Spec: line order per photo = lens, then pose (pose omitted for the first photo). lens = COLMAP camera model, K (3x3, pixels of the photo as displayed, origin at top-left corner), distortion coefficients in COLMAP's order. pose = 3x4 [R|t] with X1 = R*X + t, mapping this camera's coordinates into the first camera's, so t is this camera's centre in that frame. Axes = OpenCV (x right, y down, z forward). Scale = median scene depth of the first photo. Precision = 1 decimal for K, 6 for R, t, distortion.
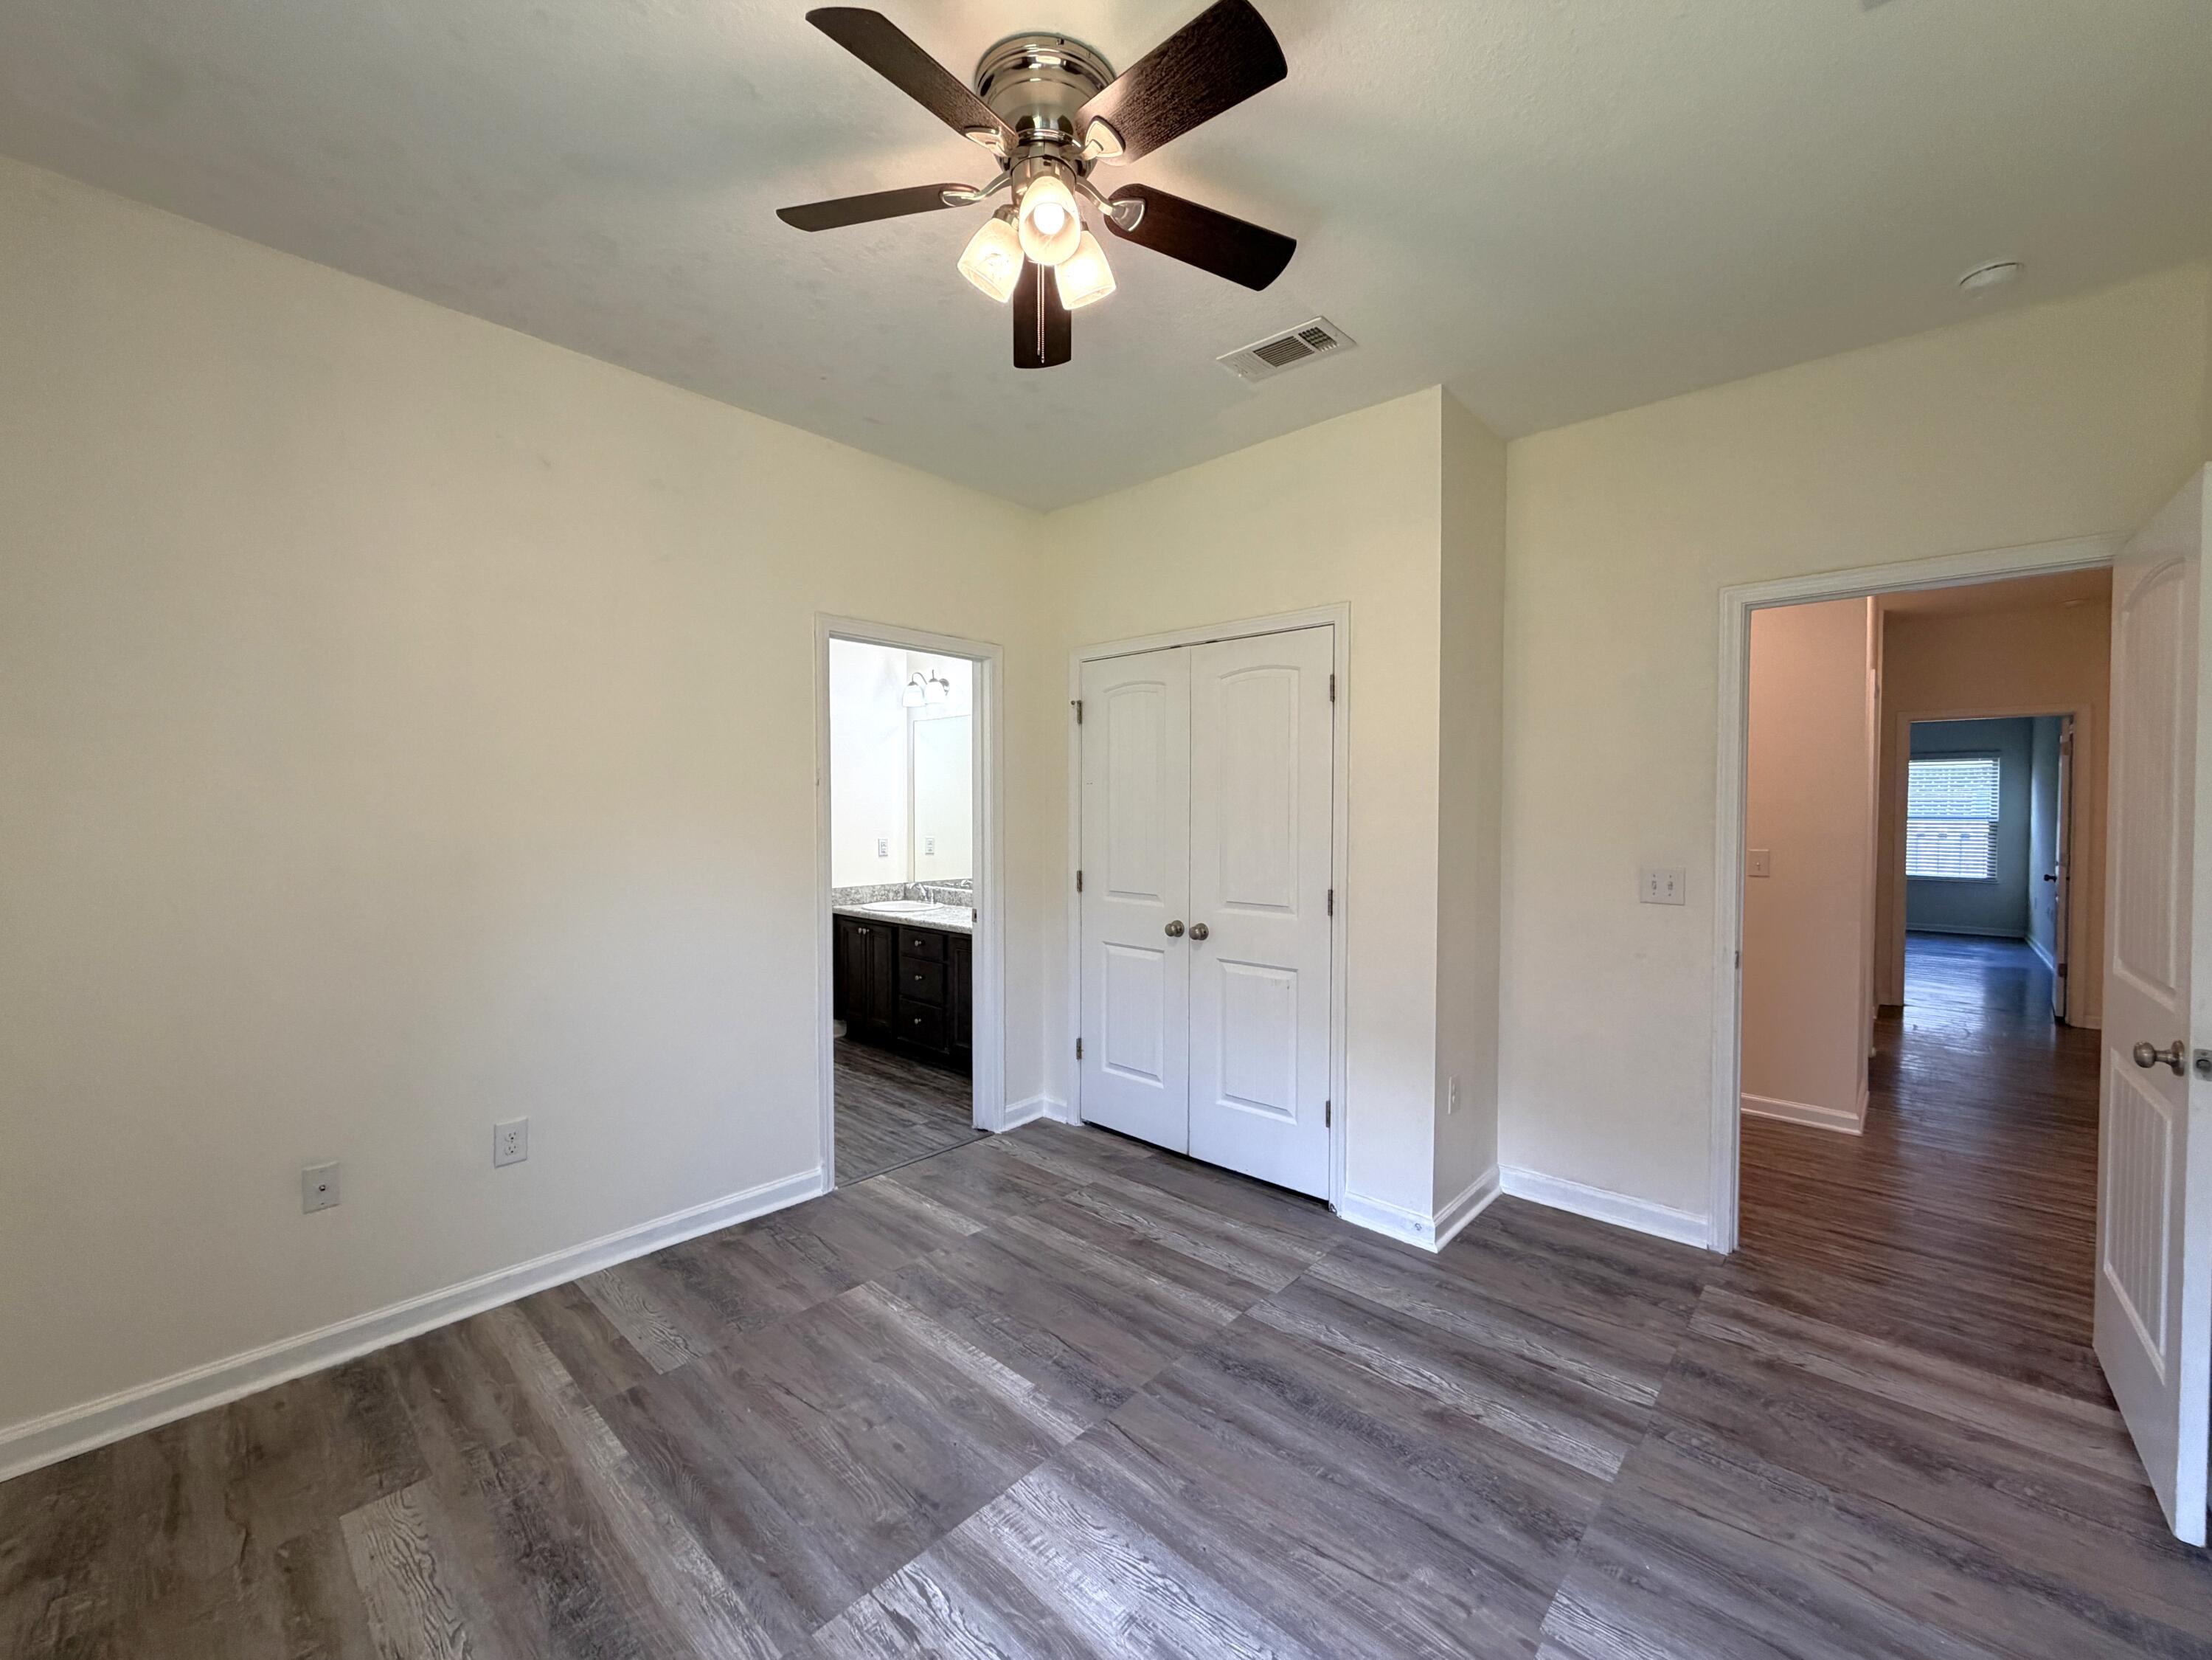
lens RADIAL K [[886.3, 0, 1104.0], [0, 886.3, 819.9], [0, 0, 1]] dist [0.000182, 0.000038]
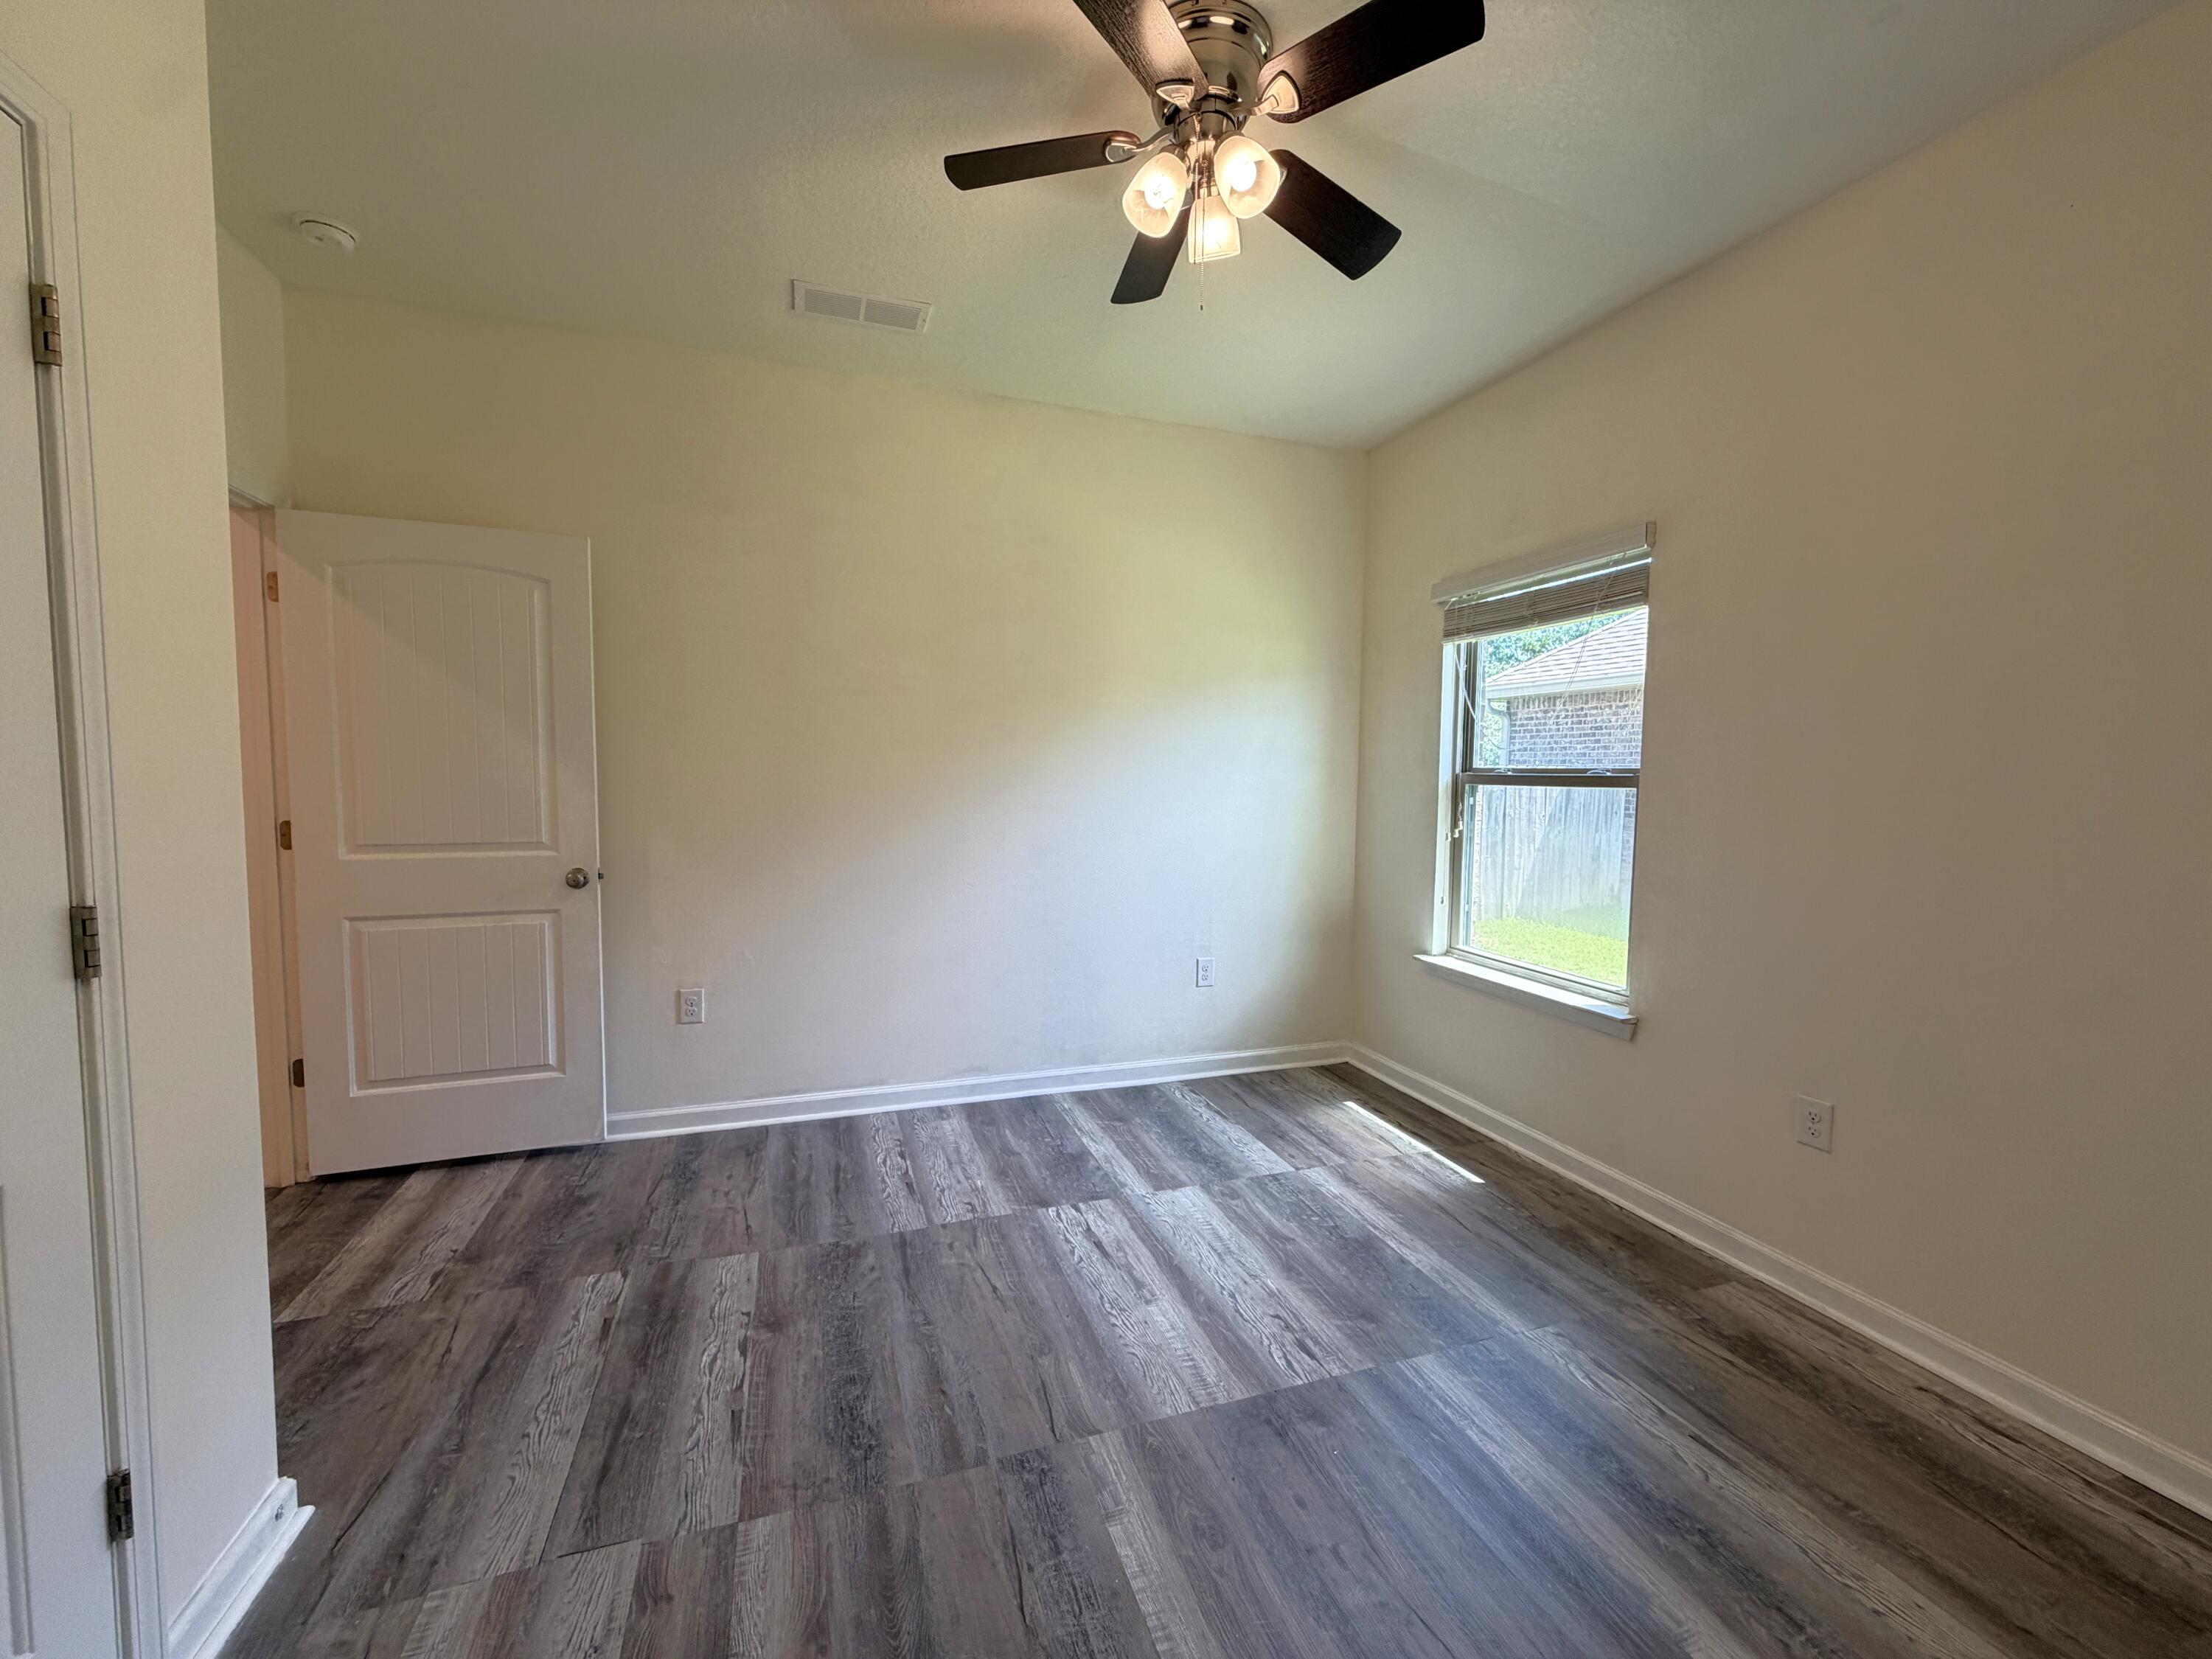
lens RADIAL K [[886.2, 0, 1097.5], [0, 886.2, 813.7], [0, 0, 1]] dist [0.000182, 0.000038]
pose [[-0.877307, -0.038310, 0.478399, -0.382857], [-0.010235, 0.998076, 0.061156, 0.020475], [-0.479821, 0.048756, -0.876011, 1.564042]]
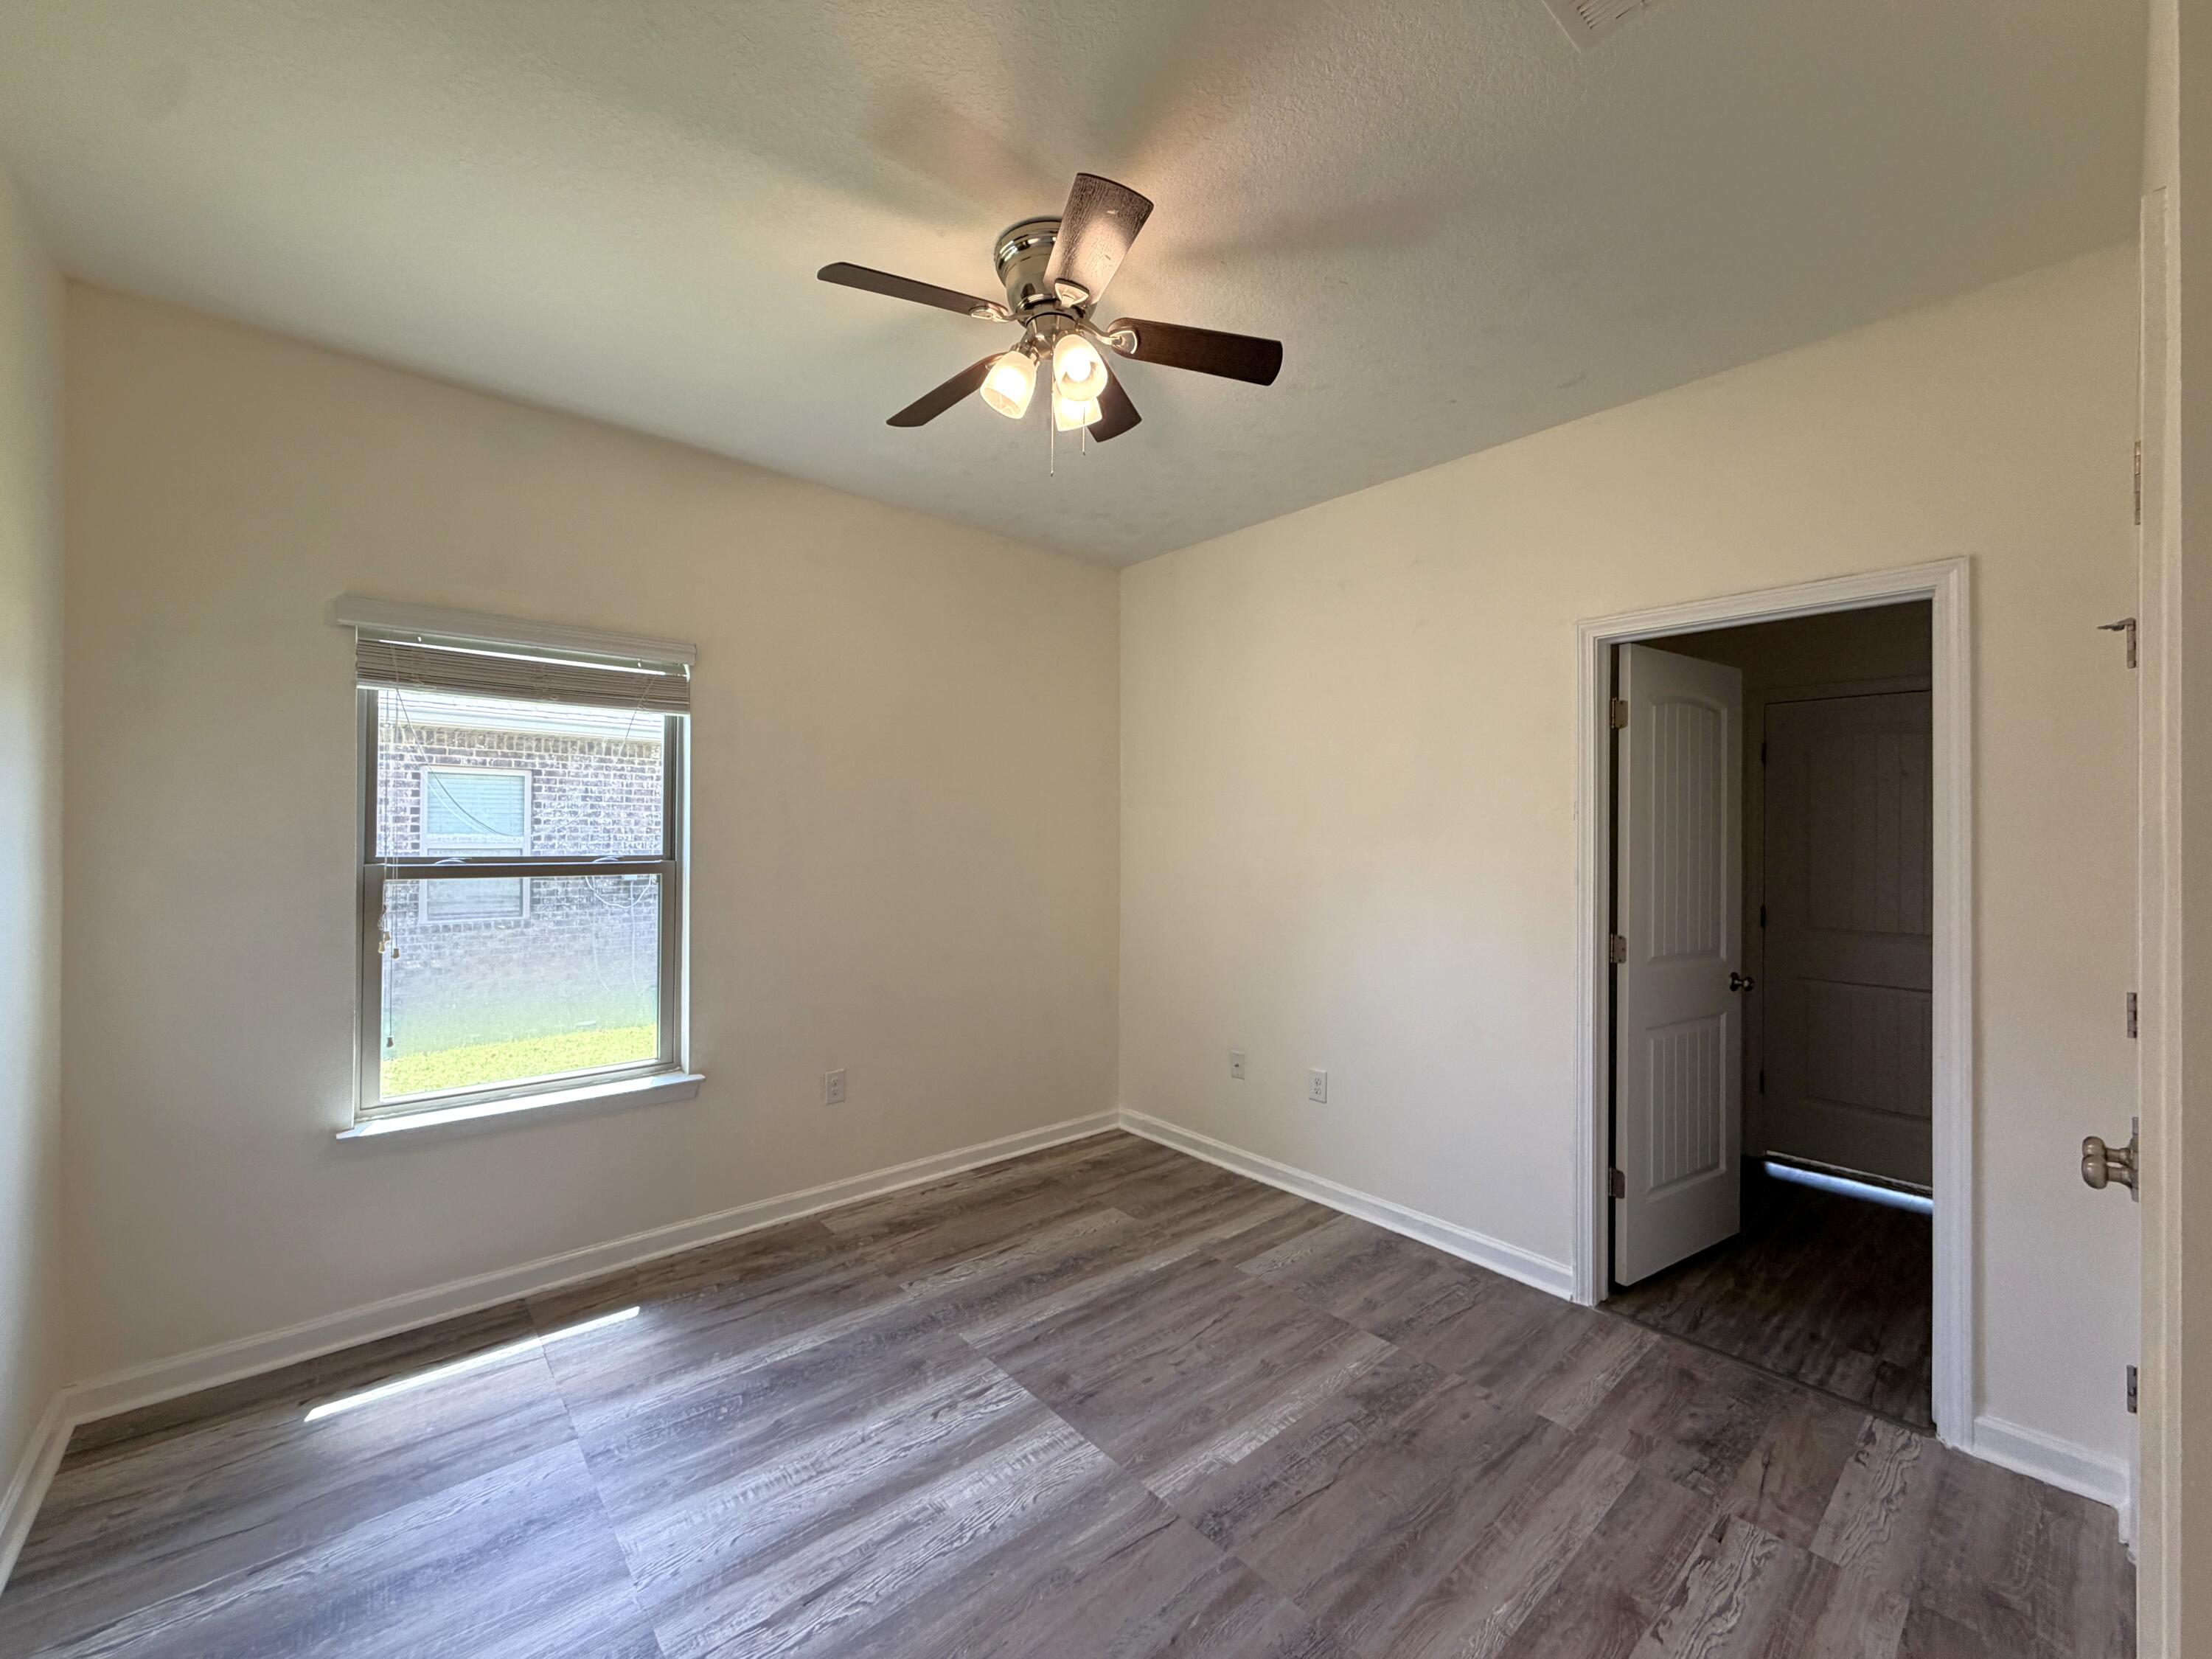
lens RADIAL K [[886.2, 0, 1102.4], [0, 886.2, 831.3], [0, 0, 1]] dist [0.000182, 0.000038]
pose [[-0.111519, -0.007261, -0.993736, 0.848759], [-0.022283, 0.999740, -0.004805, -0.020791], [0.993512, 0.021607, -0.111652, 0.928999]]
